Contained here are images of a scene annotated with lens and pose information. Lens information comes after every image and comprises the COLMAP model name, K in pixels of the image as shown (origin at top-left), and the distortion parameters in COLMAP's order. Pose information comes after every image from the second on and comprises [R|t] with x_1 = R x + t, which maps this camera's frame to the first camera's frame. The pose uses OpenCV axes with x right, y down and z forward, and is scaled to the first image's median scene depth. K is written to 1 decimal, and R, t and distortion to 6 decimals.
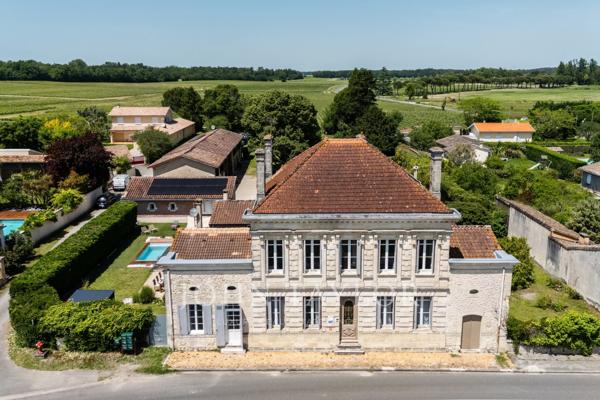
lens RADIAL K [[521.2, 0, 304.7], [0, 521.2, 185.9], [0, 0, 1]] dist [0.047193, -0.018199]
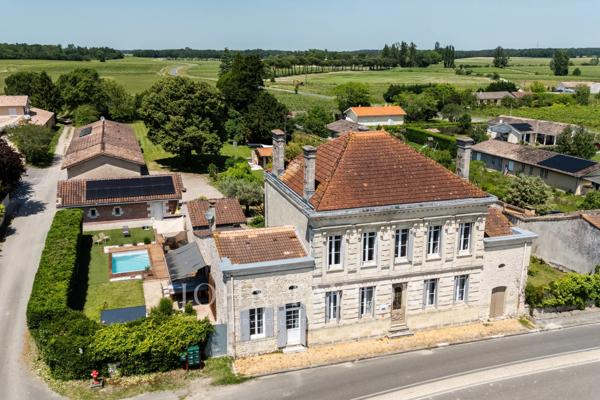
lens RADIAL K [[547.7, 0, 300.0], [0, 547.7, 199.9], [0, 0, 1]] dist [0.044587, 0.000000]
pose [[0.955640, -0.069942, 0.286114, -0.402933], [0.056169, 0.996845, 0.056073, -0.026801], [-0.289133, -0.037515, 0.956554, 0.010016]]
